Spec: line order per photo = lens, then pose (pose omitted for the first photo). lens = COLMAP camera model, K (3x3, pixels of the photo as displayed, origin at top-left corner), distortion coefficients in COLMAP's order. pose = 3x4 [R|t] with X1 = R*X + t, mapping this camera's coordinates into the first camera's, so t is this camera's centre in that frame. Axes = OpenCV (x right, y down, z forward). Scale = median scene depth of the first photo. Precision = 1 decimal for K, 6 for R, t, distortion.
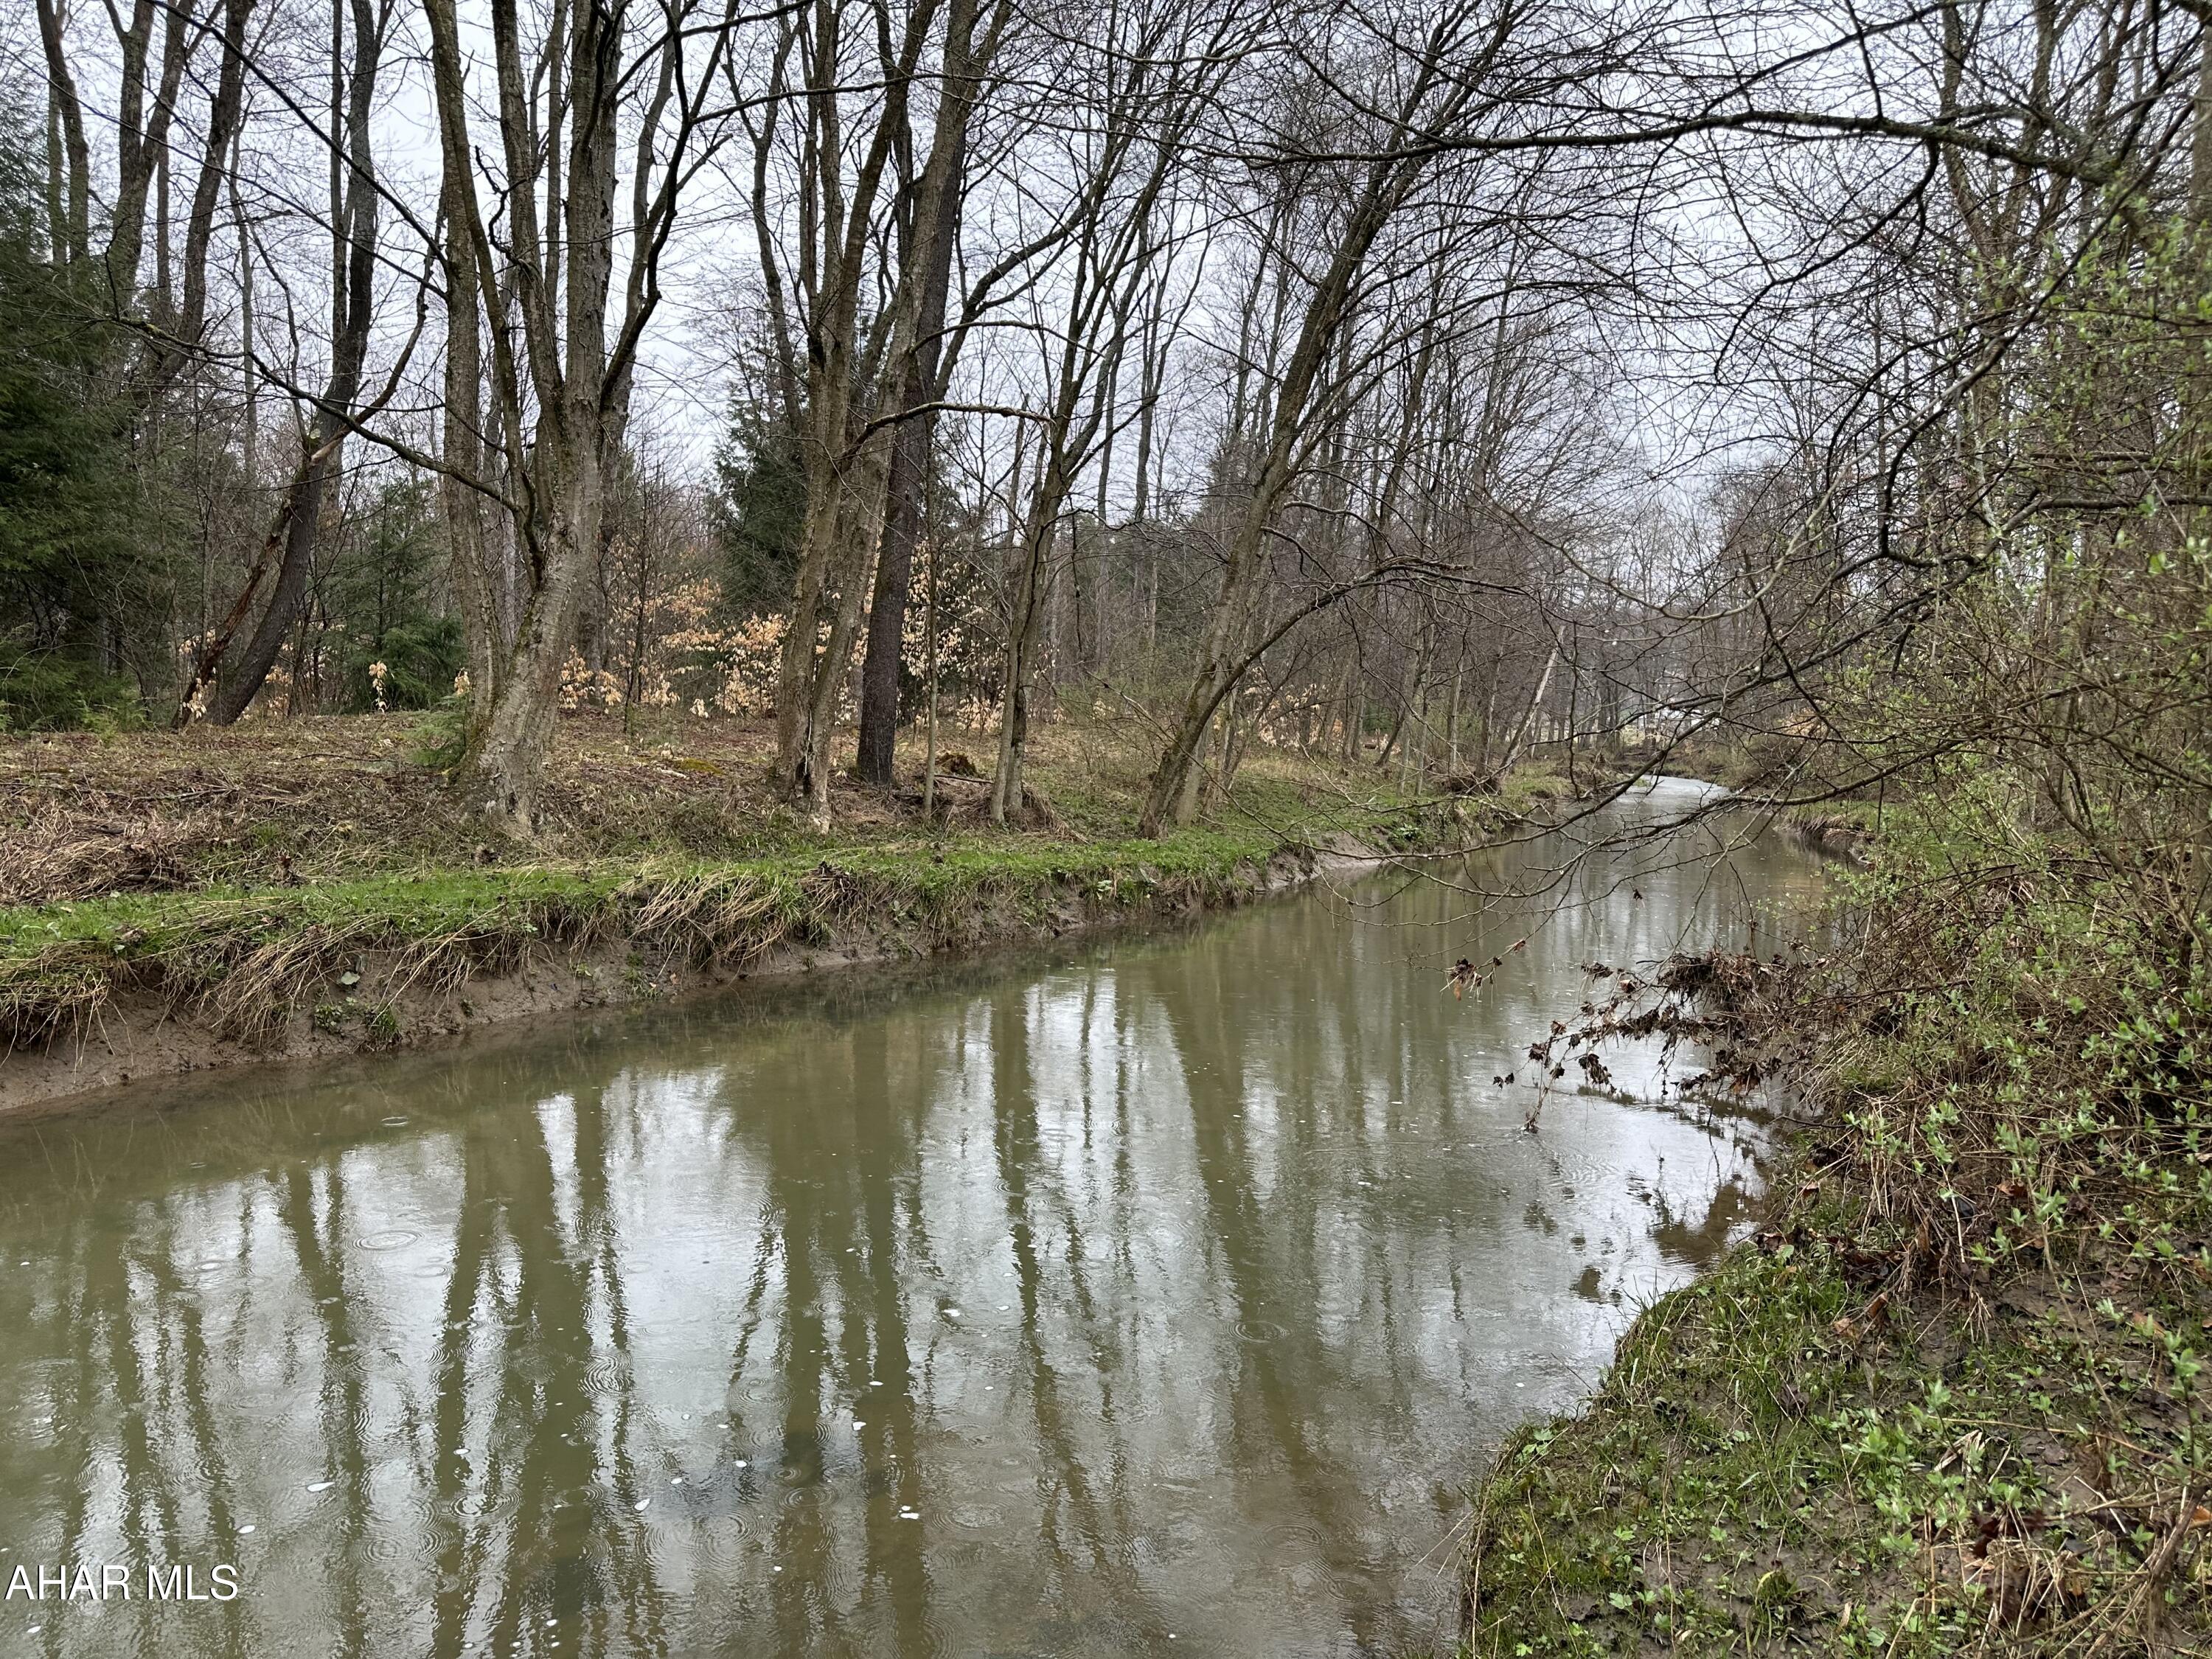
lens RADIAL K [[1641.2, 0, 1109.6], [0, 1641.2, 800.1], [0, 0, 1]] dist [0.014496, 0.002586]
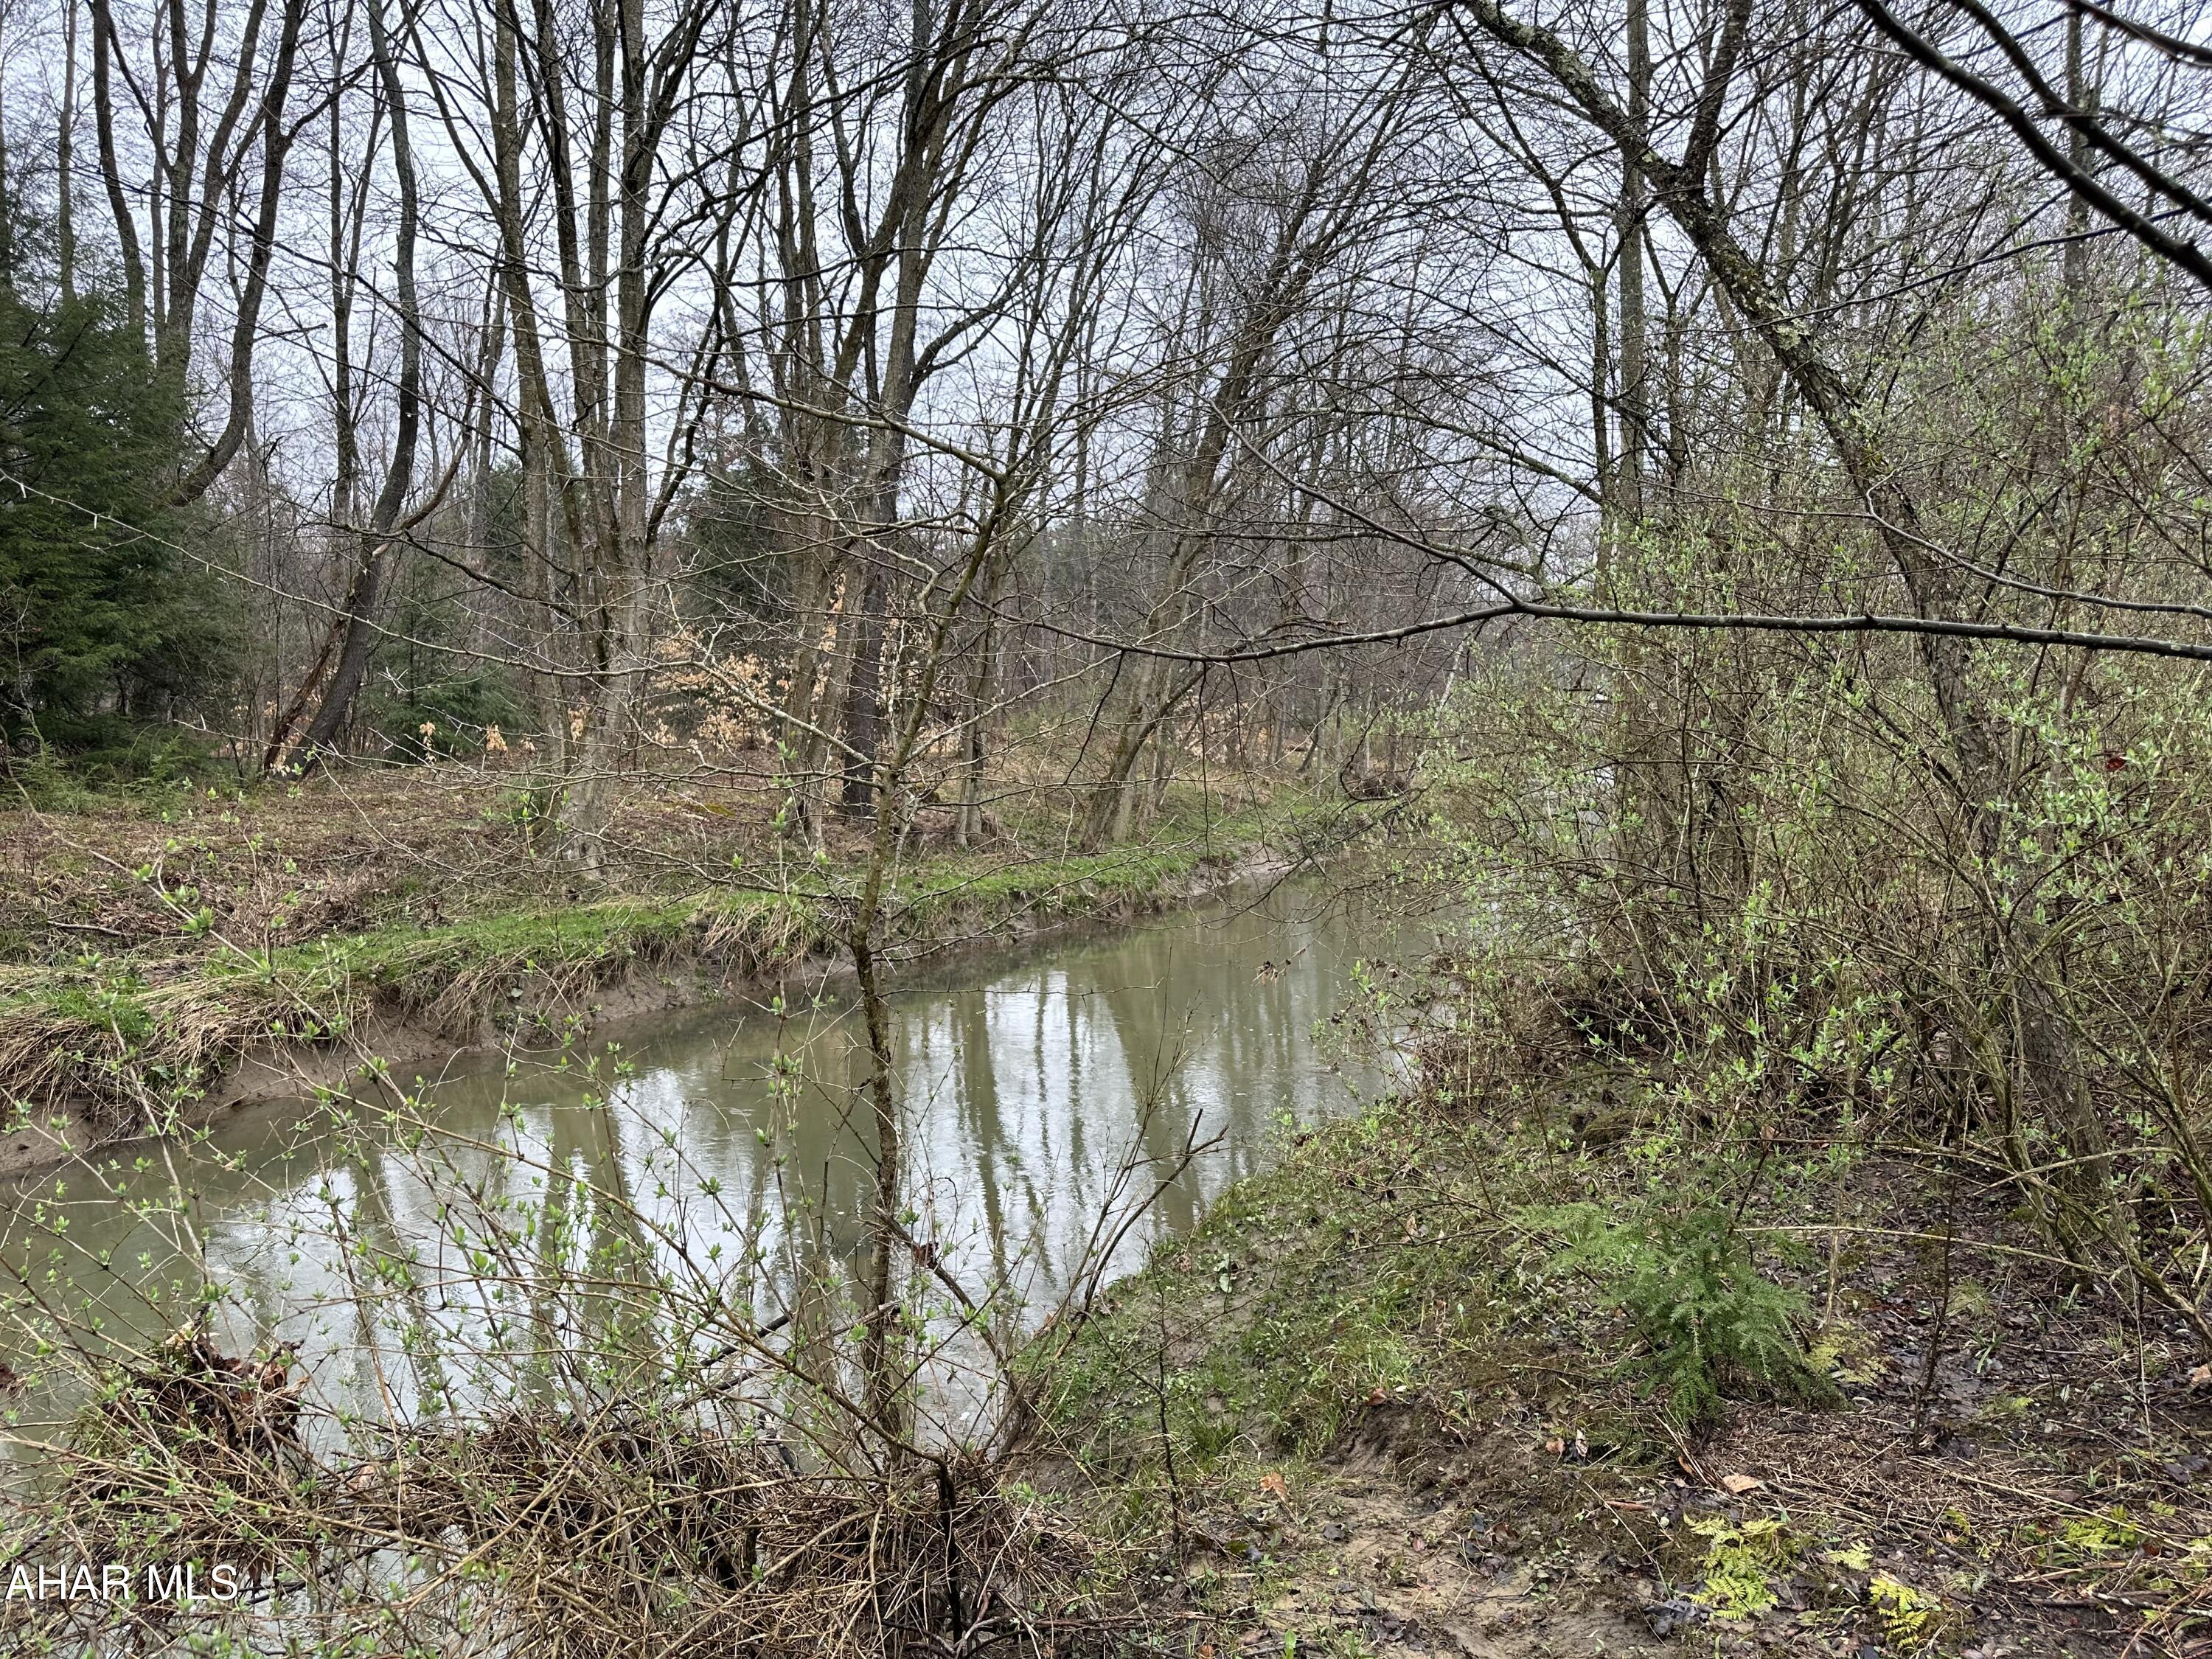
lens RADIAL K [[1641.2, 0, 1094.9], [0, 1641.2, 815.8], [0, 0, 1]] dist [0.014496, 0.002586]
pose [[0.999439, -0.025358, 0.021879, 0.003265], [0.025025, 0.999568, 0.015388, -0.025529], [-0.022260, -0.014832, 0.999642, -0.202329]]
